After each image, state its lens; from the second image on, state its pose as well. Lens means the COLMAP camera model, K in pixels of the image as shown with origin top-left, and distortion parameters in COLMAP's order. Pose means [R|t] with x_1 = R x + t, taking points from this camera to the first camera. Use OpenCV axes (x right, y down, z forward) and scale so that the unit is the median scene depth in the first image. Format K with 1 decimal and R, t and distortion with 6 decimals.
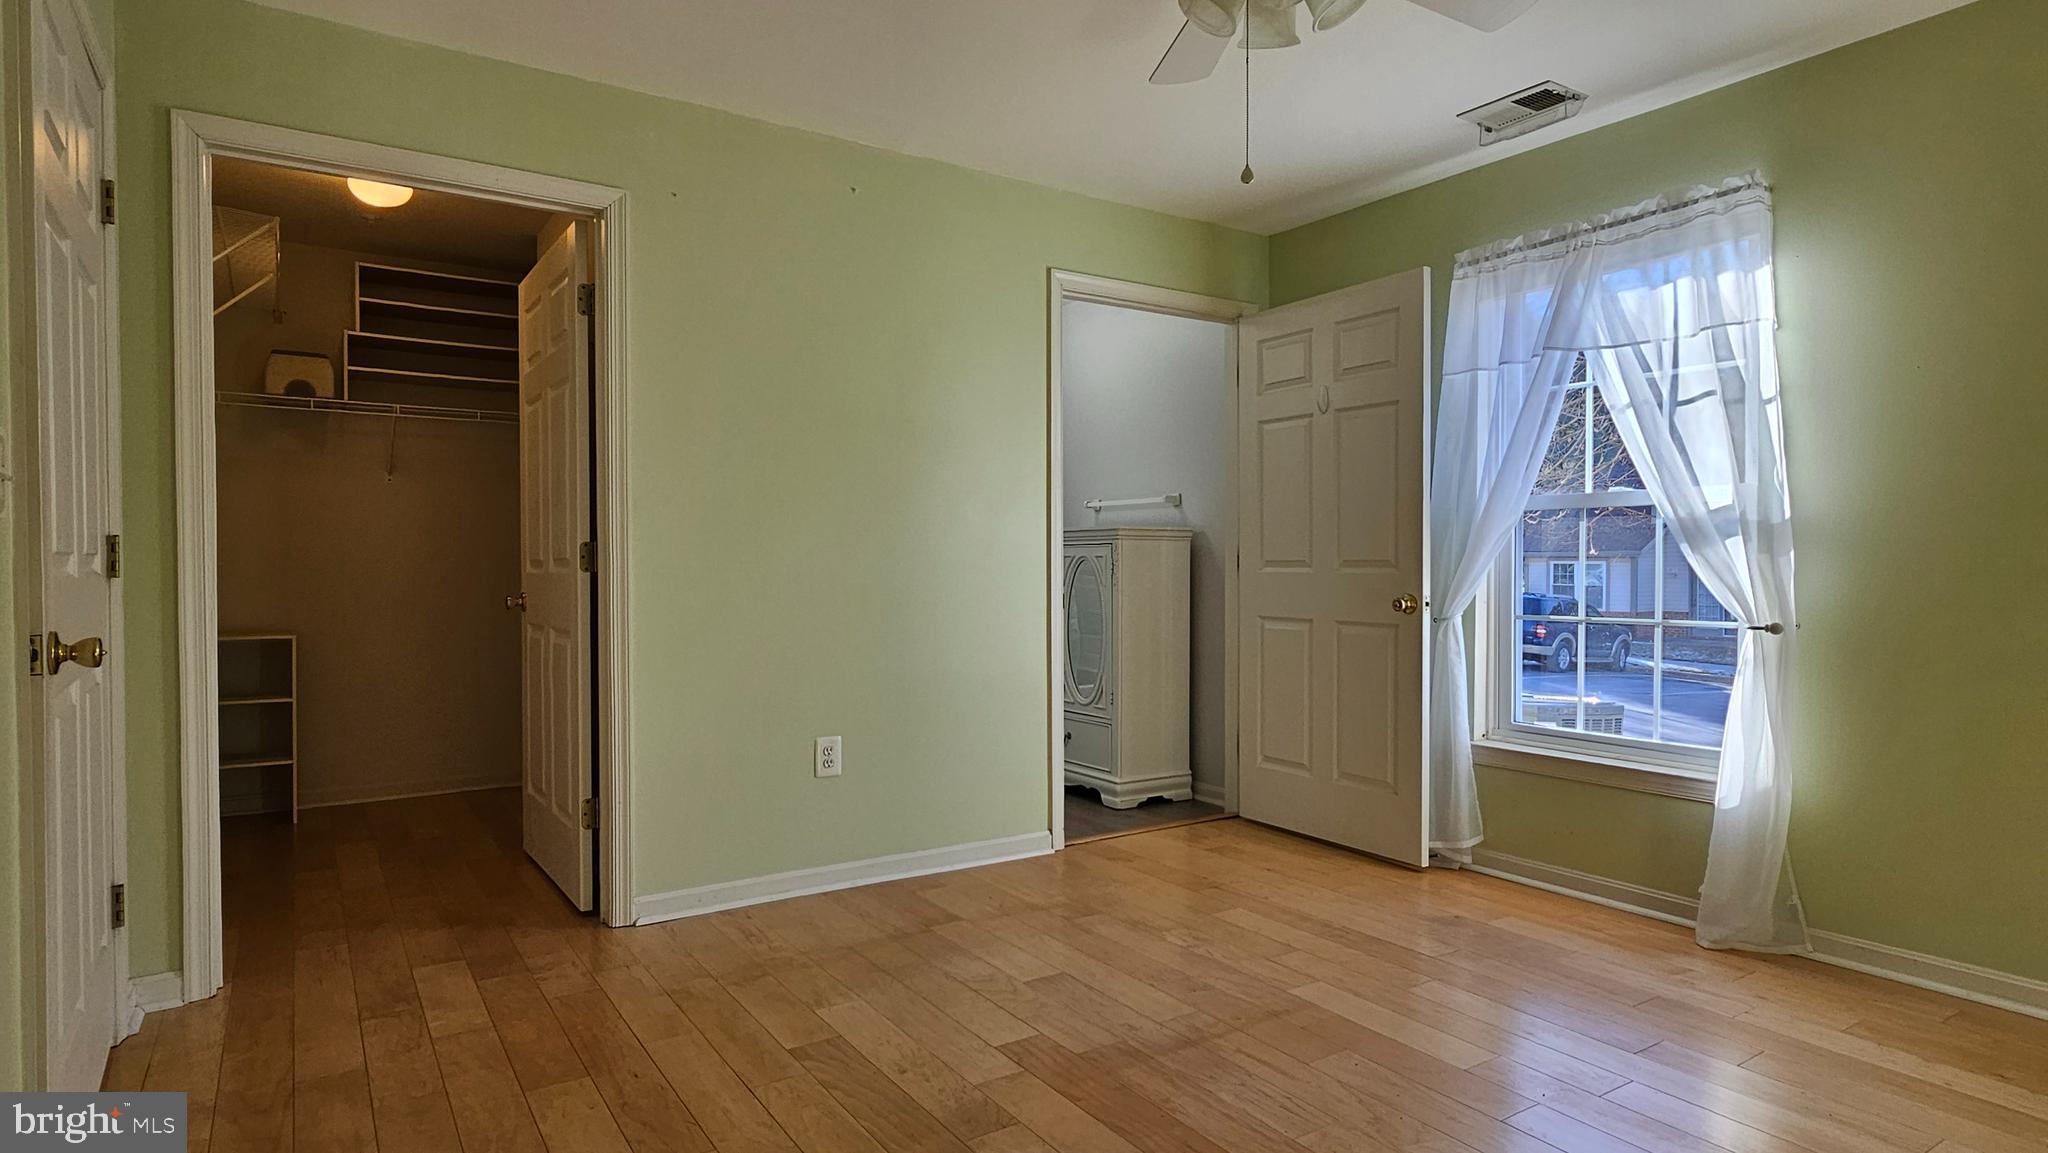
lens RADIAL K [[1065.9, 0, 1024.0], [0, 1065.9, 576.5], [0, 0, 1]] dist [-0.001659, -0.001206]
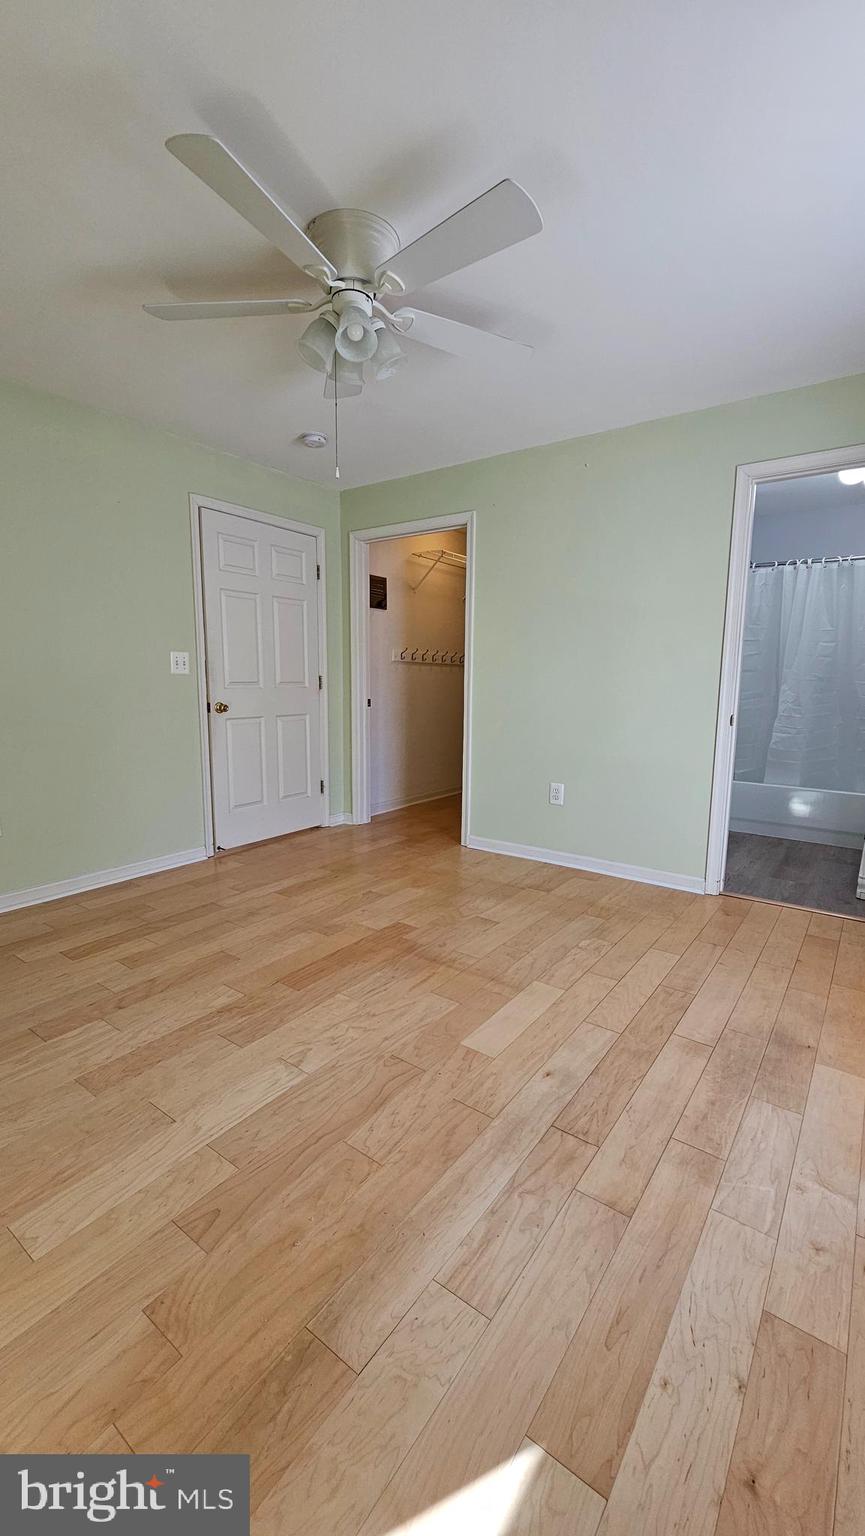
lens RADIAL K [[606.9, 0, 440.4], [0, 606.9, 765.9], [0, 0, 1]] dist [0.000302, -0.000711]
pose [[0.392756, 0.140842, -0.908794, 0.818996], [-0.022984, 0.989398, 0.143401, -0.031291], [0.919355, -0.035434, 0.391829, 0.475215]]
